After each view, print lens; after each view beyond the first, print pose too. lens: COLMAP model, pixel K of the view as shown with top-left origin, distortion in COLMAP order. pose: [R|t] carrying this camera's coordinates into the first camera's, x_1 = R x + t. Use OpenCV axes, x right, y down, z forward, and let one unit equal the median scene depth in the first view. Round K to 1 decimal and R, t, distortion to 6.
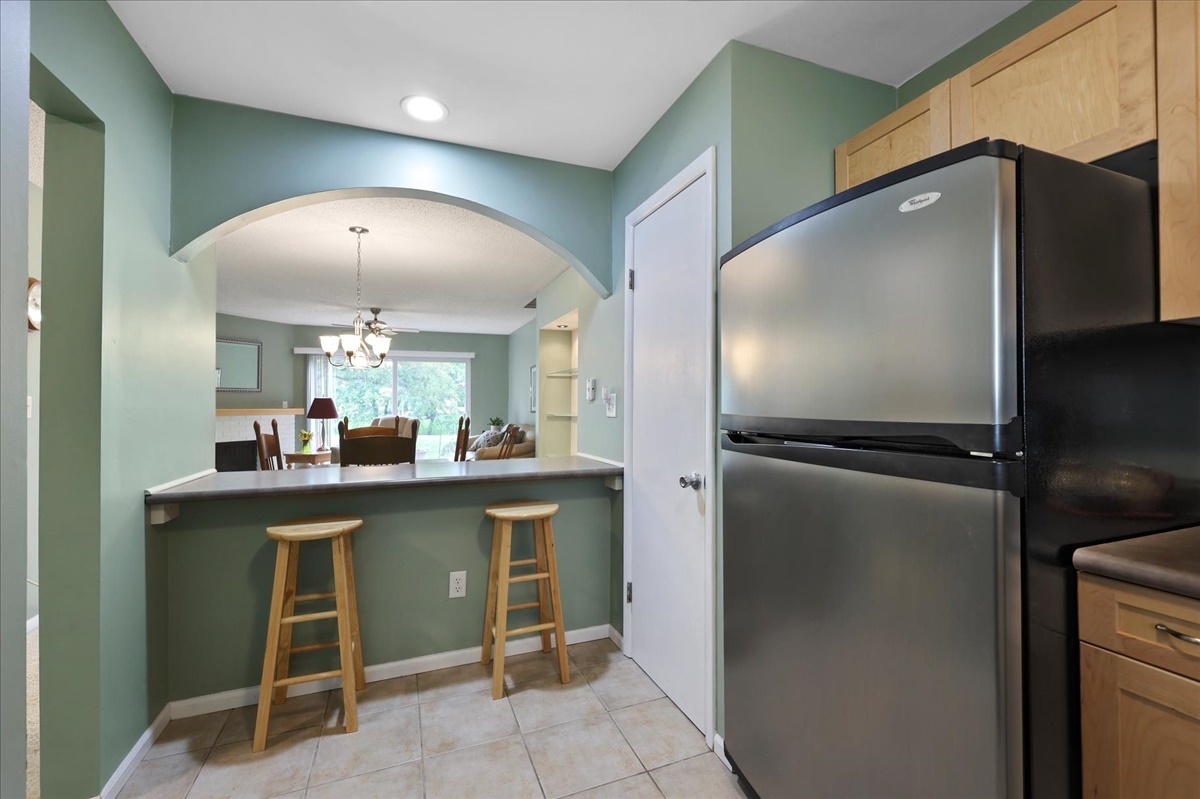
lens RADIAL K [[510.4, 0, 600.5], [0, 510.4, 394.9], [0, 0, 1]] dist [0.002287, 0.000153]
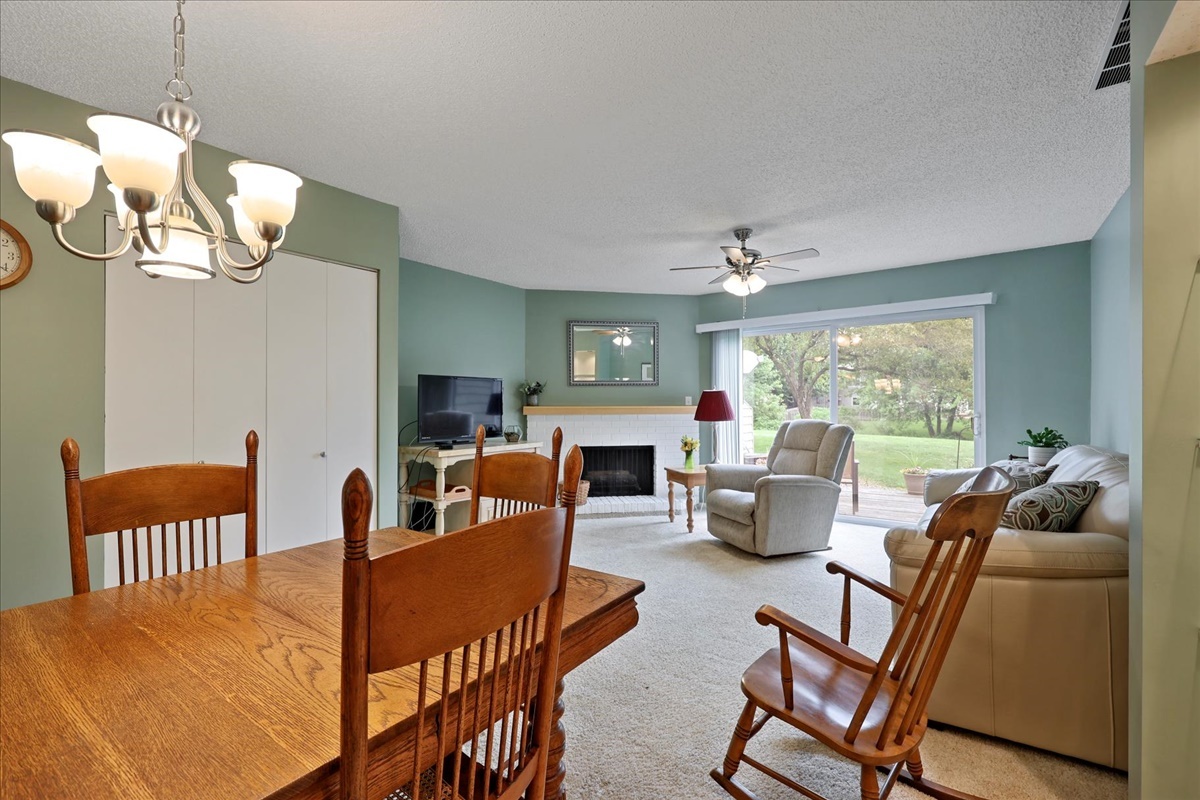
lens RADIAL K [[510.4, 0, 606.6], [0, 510.4, 400.4], [0, 0, 1]] dist [0.002287, 0.000153]
pose [[0.538330, -0.003694, -0.842726, -0.040712], [0.019259, 0.999783, 0.007921, 0.010411], [0.842514, -0.020494, 0.538284, 0.492768]]
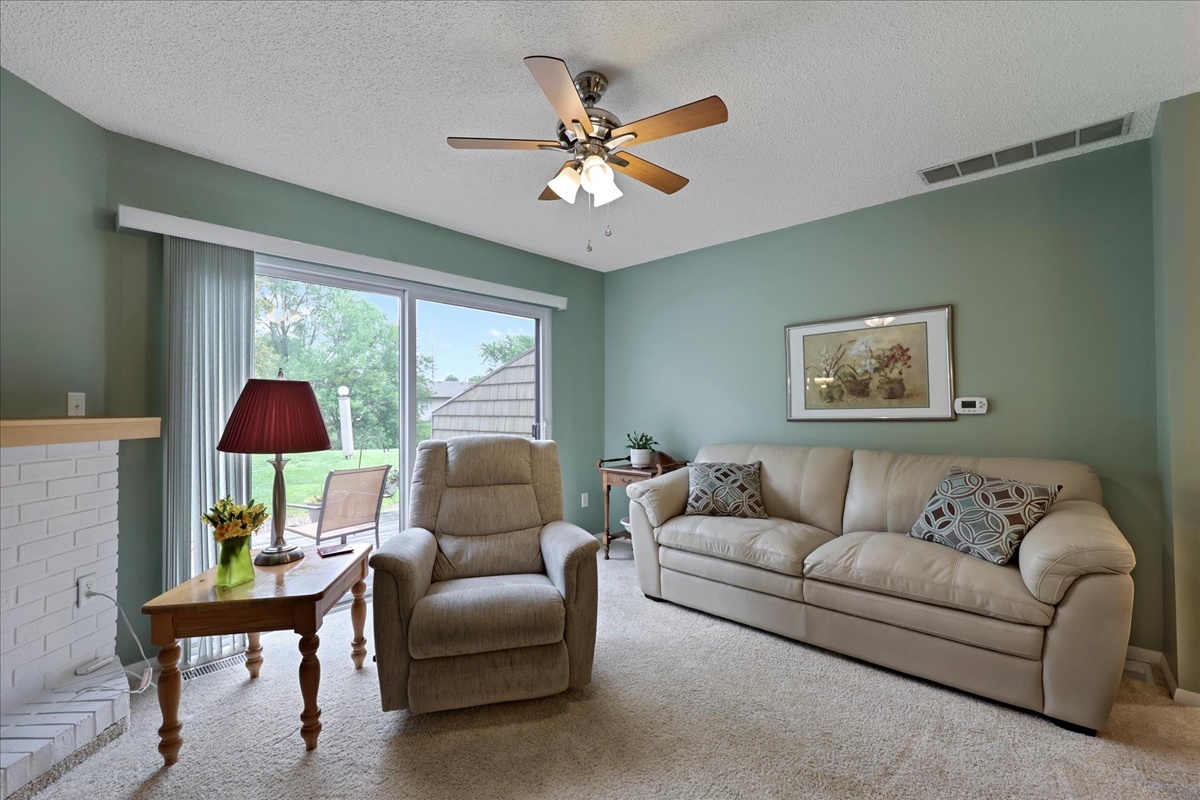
lens RADIAL K [[510.4, 0, 603.7], [0, 510.4, 403.0], [0, 0, 1]] dist [0.002287, 0.000153]
pose [[0.893961, 0.002998, 0.448135, -0.494047], [-0.005141, 0.999980, 0.003565, 0.016474], [-0.448116, -0.005491, 0.893959, 0.637272]]
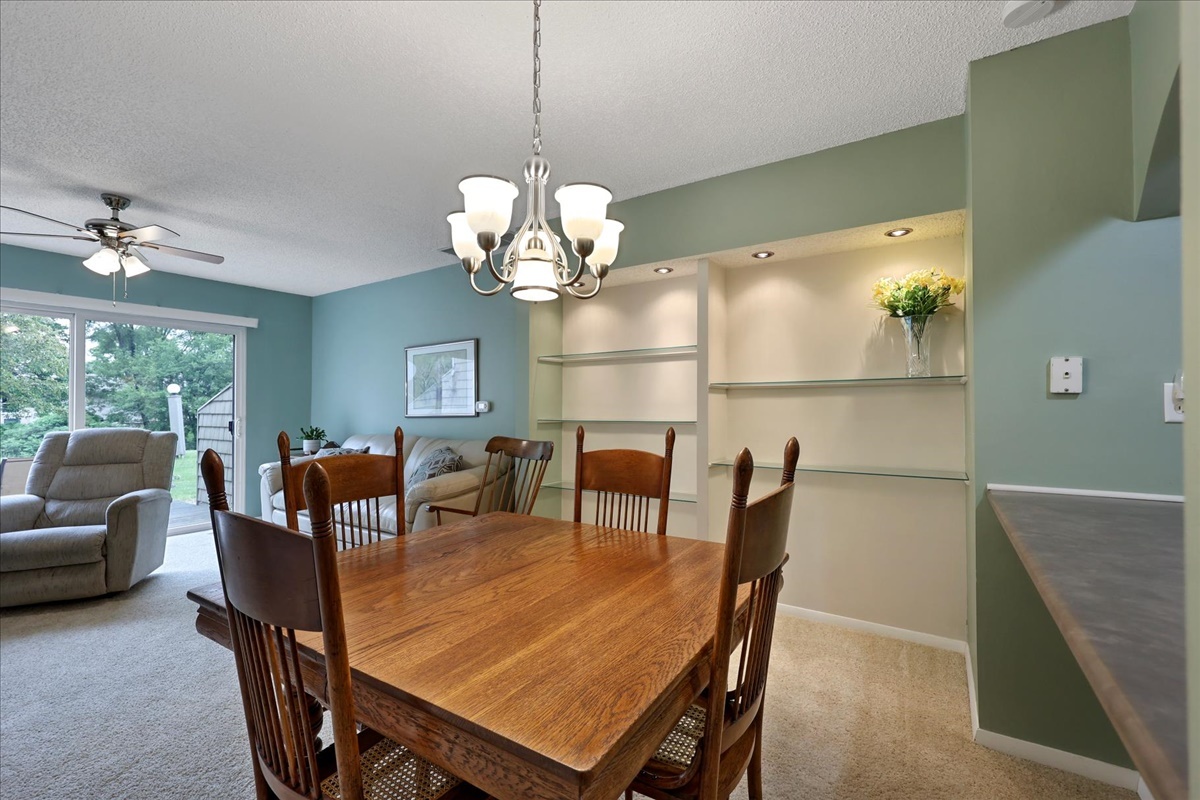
lens RADIAL K [[510.4, 0, 601.8], [0, 510.4, 402.0], [0, 0, 1]] dist [0.002287, 0.000153]
pose [[0.813731, 0.004945, 0.581221, -0.305084], [-0.009082, 0.999950, 0.004208, 0.009382], [-0.581171, -0.008703, 0.813735, 0.319470]]
